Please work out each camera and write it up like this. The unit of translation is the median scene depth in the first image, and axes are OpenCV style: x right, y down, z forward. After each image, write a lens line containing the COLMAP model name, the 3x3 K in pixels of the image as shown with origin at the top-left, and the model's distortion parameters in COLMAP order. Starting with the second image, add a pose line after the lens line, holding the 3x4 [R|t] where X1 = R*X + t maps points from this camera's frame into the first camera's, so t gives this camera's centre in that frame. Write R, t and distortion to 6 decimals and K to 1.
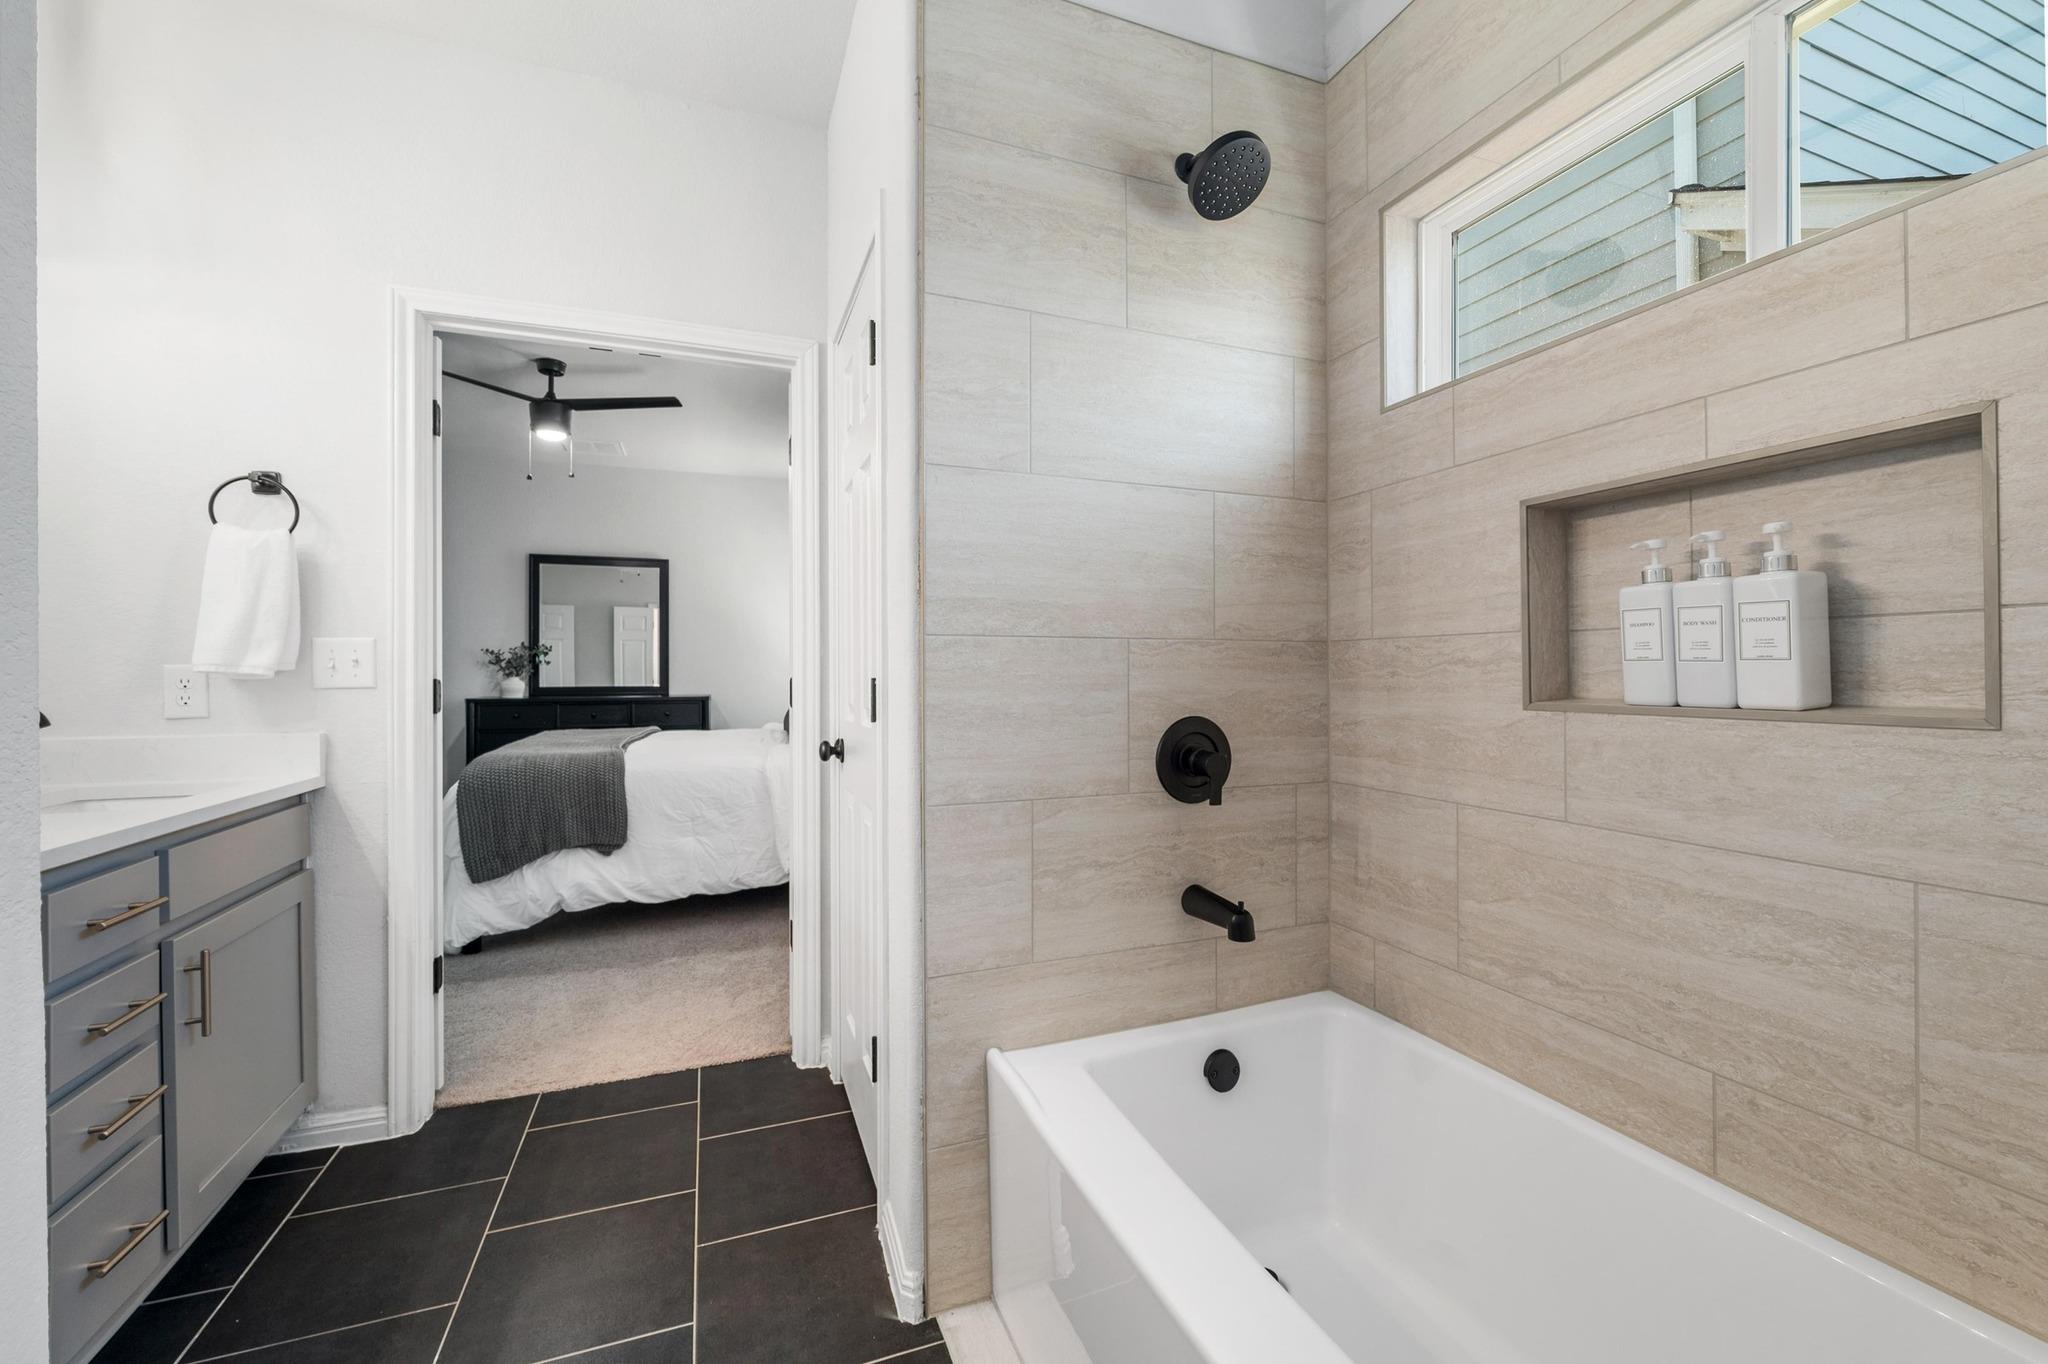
lens RADIAL K [[834.1, 0, 1024.0], [0, 834.1, 682.0], [0, 0, 1]] dist [-0.001255, -0.000089]
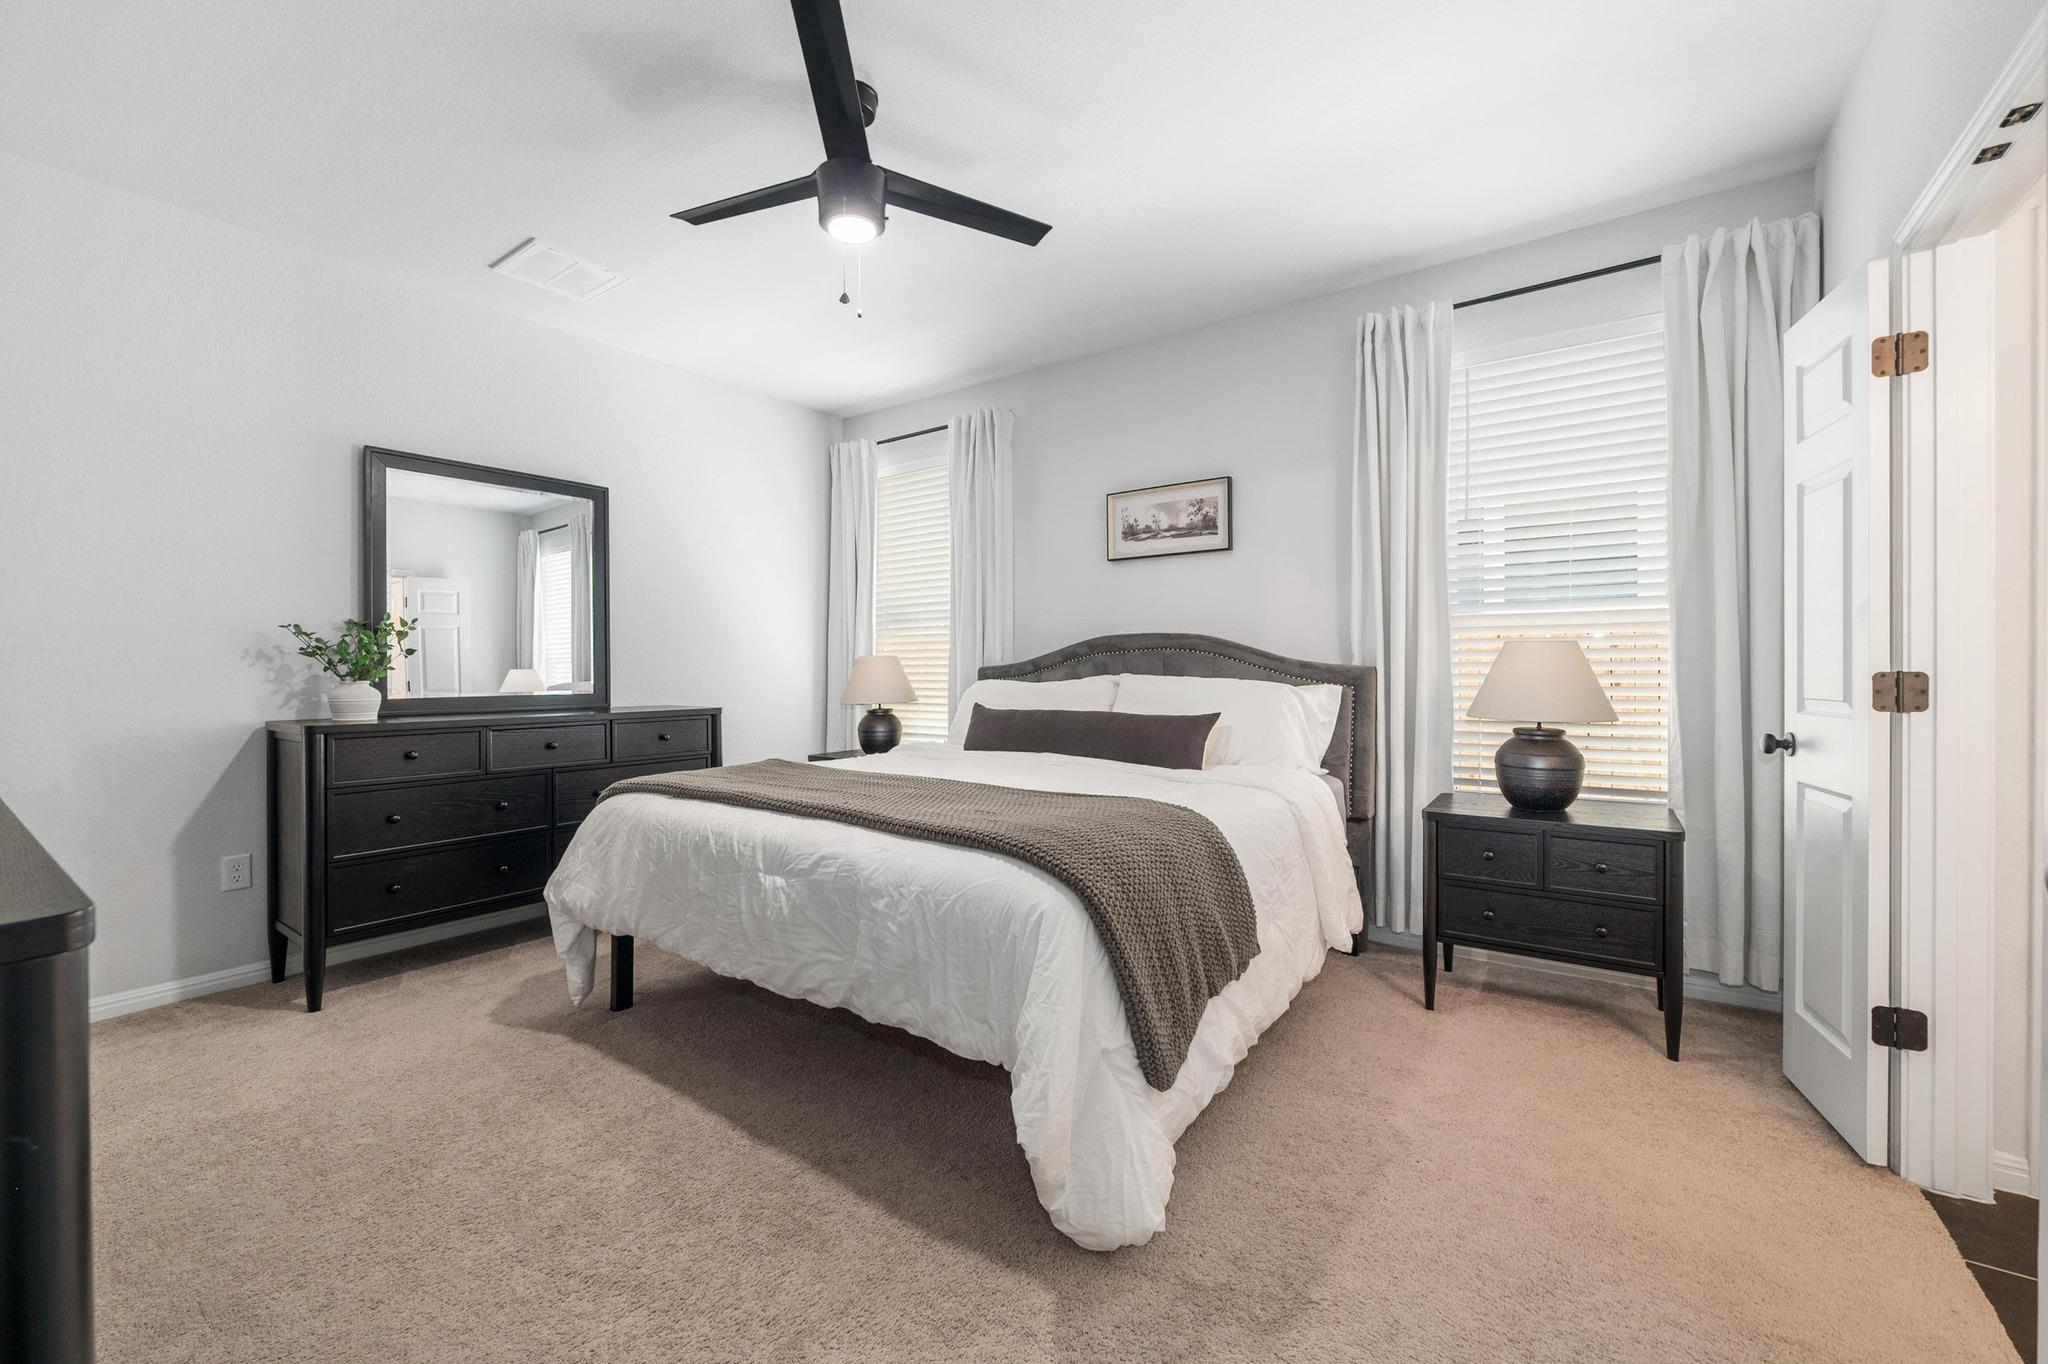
lens RADIAL K [[814.2, 0, 1024.0], [0, 814.2, 682.0], [0, 0, 1]] dist [-0.005192, -0.000068]
pose [[0.834261, -0.011779, 0.551244, -0.528954], [0.012511, 0.999919, 0.002432, -0.000878], [-0.551228, 0.004867, 0.834340, 0.344833]]
